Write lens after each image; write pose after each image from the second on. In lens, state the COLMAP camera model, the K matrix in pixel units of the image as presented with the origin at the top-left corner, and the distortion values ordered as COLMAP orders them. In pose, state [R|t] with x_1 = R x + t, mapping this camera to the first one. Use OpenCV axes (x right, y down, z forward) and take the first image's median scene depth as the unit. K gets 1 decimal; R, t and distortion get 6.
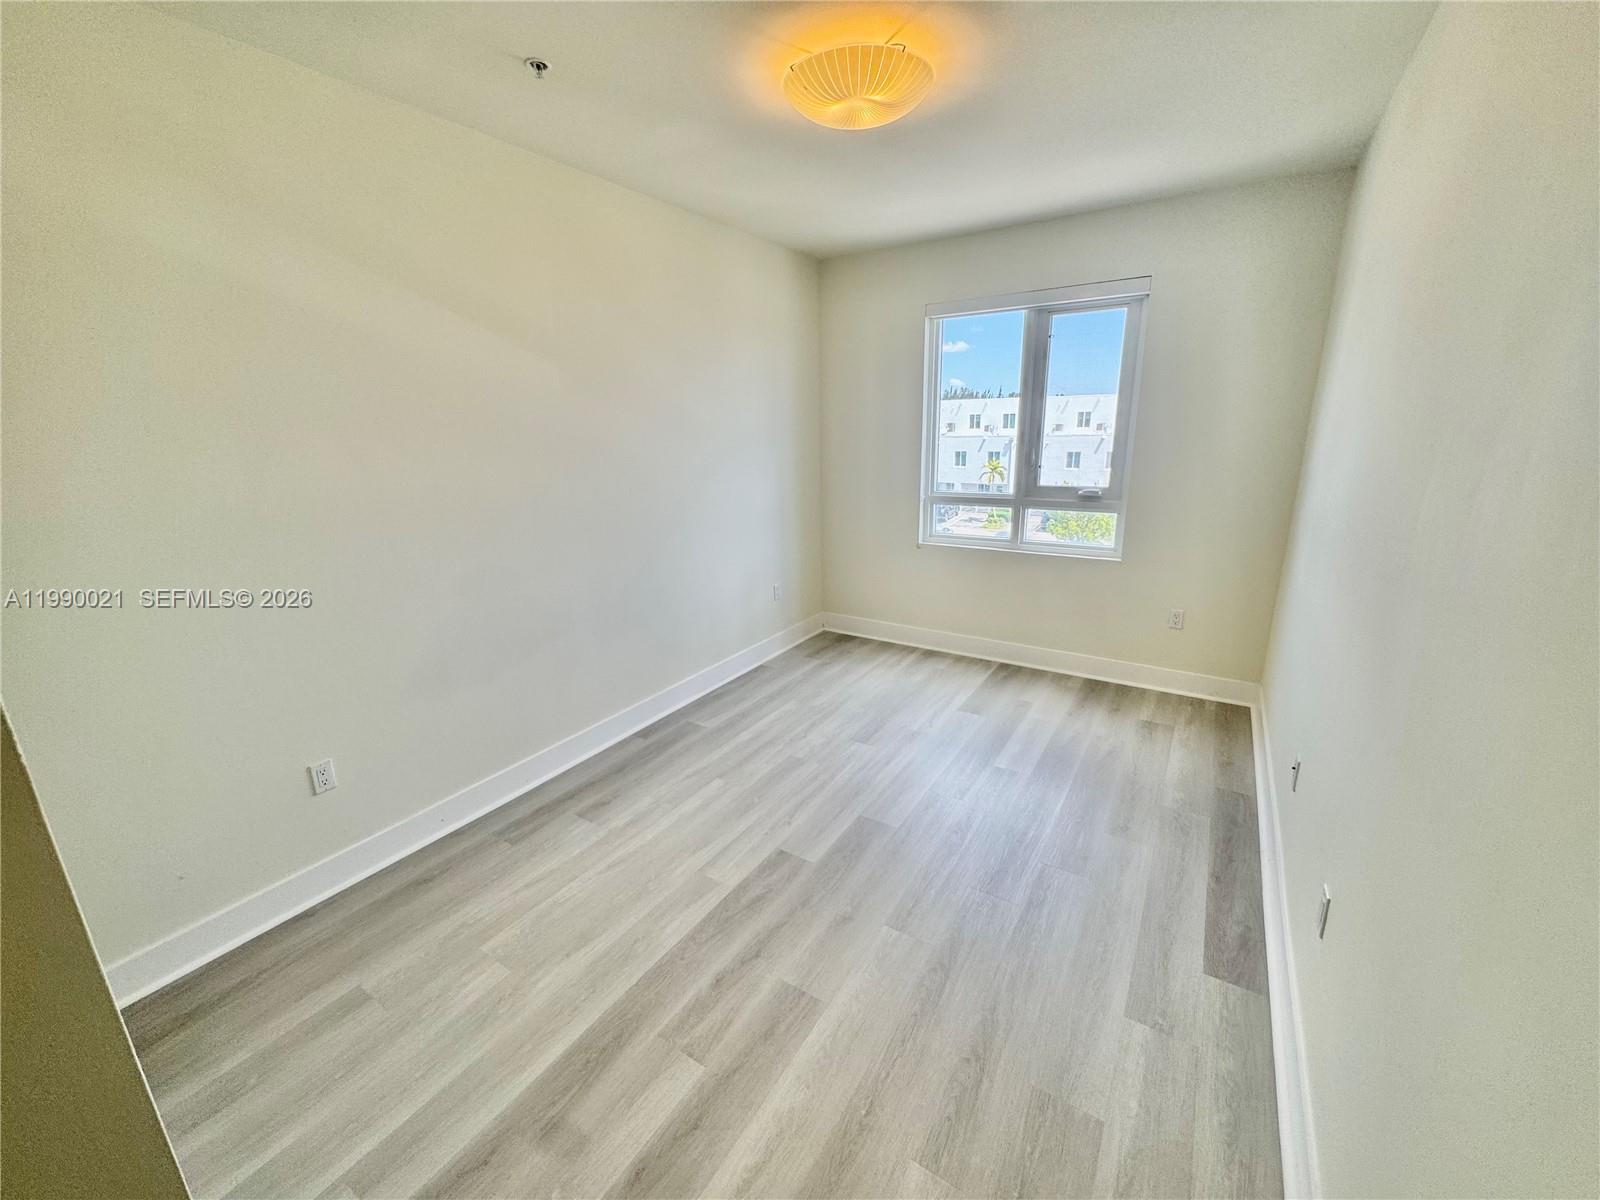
lens RADIAL K [[639.0, 0, 795.3], [0, 639.0, 598.4], [0, 0, 1]] dist [0.003215, -0.000398]
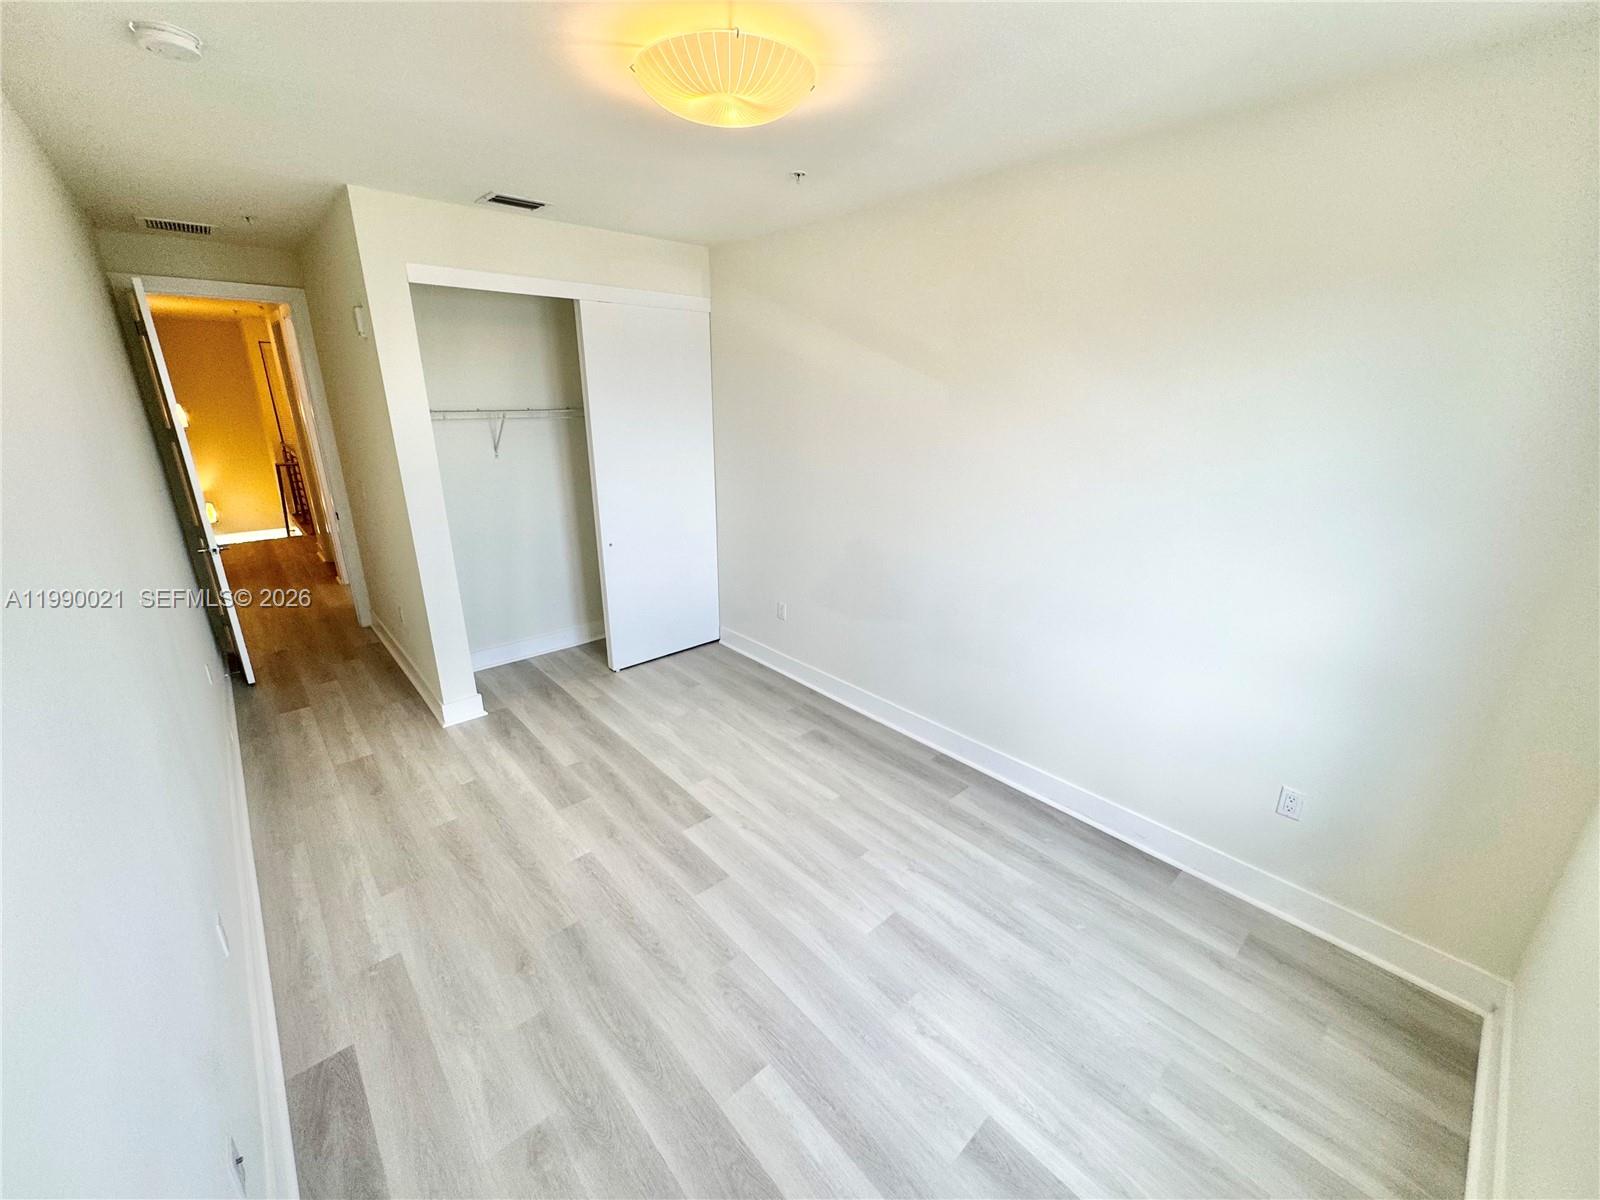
lens RADIAL K [[639.0, 0, 794.9], [0, 639.0, 597.9], [0, 0, 1]] dist [0.003215, -0.000398]
pose [[-0.260547, 0.320481, -0.910718, 0.860049], [-0.256440, 0.886442, 0.385304, -0.441586], [0.930781, 0.333934, -0.148775, 1.171462]]
